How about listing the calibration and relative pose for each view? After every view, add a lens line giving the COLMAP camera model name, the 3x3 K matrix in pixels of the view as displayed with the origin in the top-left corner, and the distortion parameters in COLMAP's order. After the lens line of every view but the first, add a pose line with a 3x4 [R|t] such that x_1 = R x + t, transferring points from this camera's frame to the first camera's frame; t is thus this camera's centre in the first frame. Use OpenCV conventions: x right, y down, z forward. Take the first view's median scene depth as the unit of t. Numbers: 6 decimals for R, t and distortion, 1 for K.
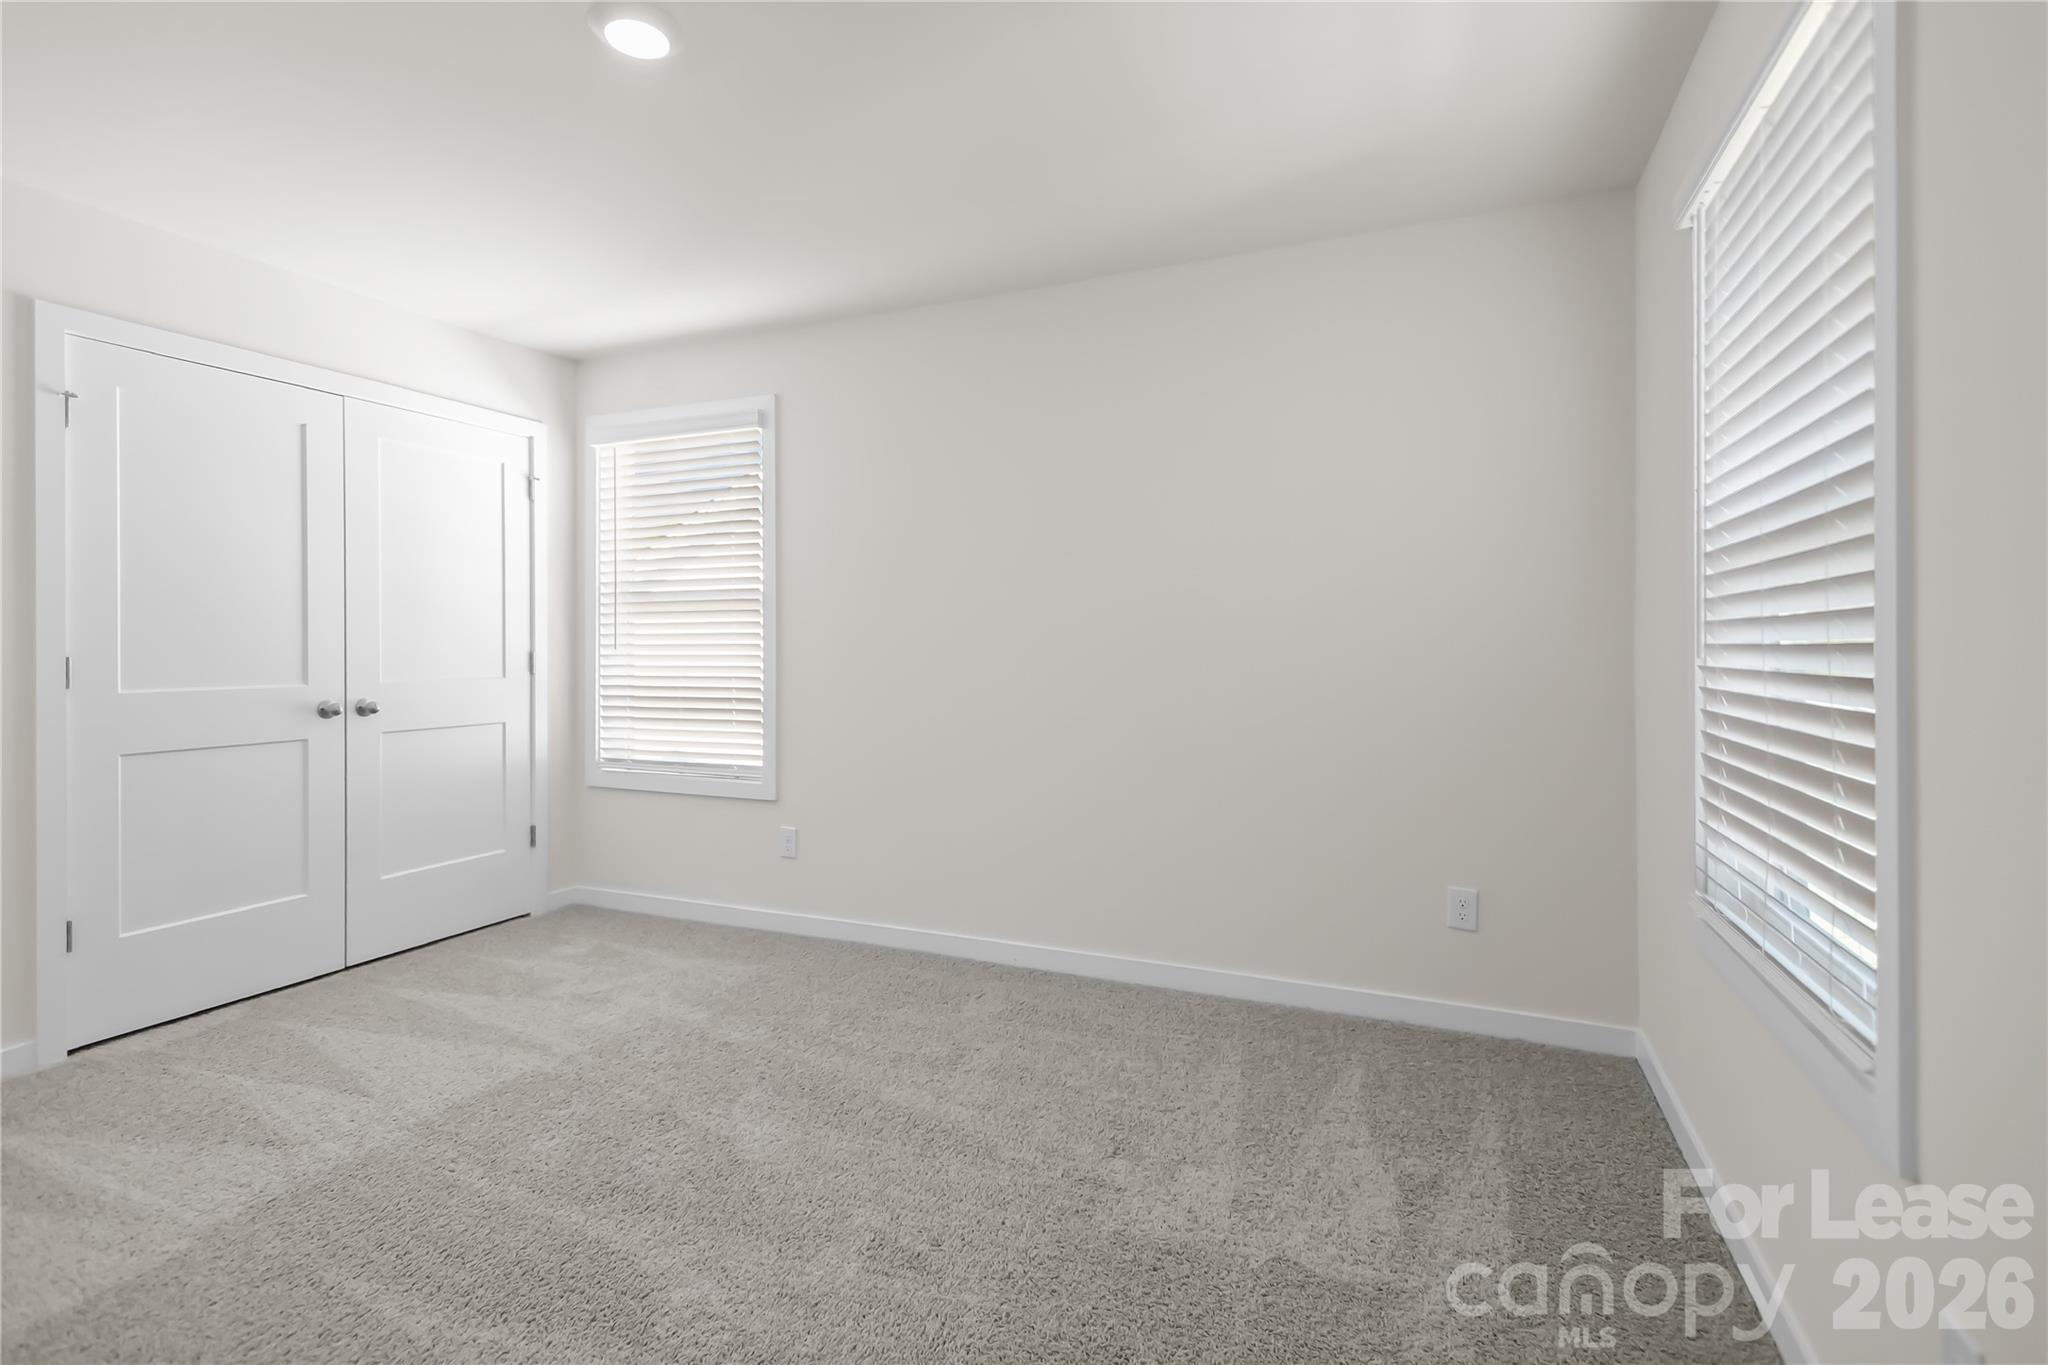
lens RADIAL K [[958.7, 0, 1000.8], [0, 958.7, 645.5], [0, 0, 1]] dist [0.028067, -0.009857]
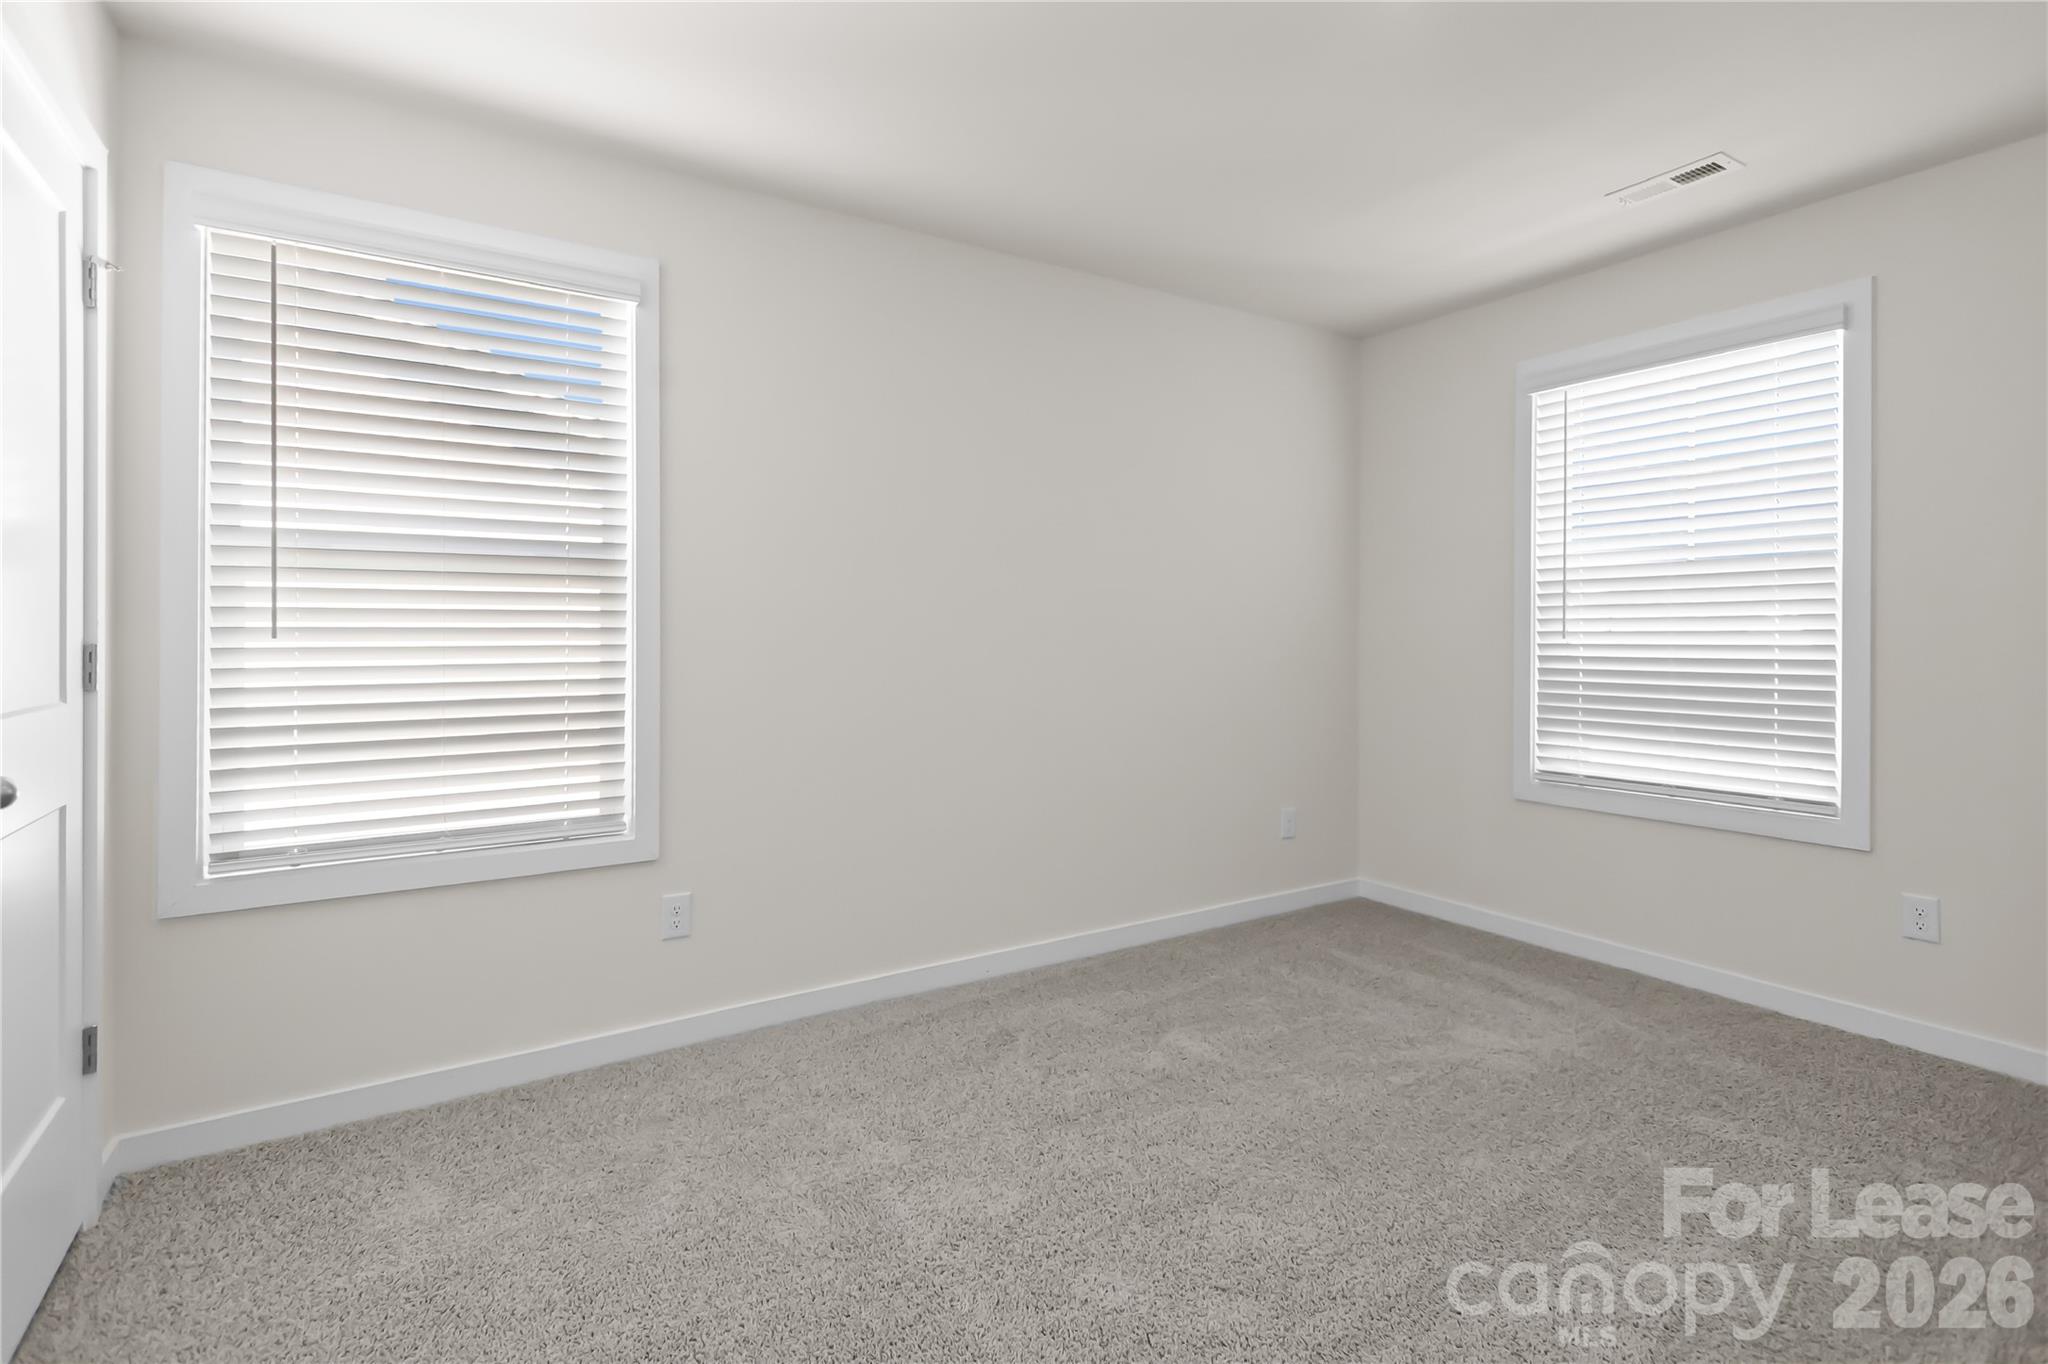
lens RADIAL K [[958.7, 0, 1000.8], [0, 958.7, 645.0], [0, 0, 1]] dist [0.028067, -0.009857]
pose [[0.559135, -0.004949, 0.829062, -0.649170], [-0.002934, 0.999964, 0.007948, 0.002139], [-0.829072, -0.006877, 0.559100, 0.404816]]
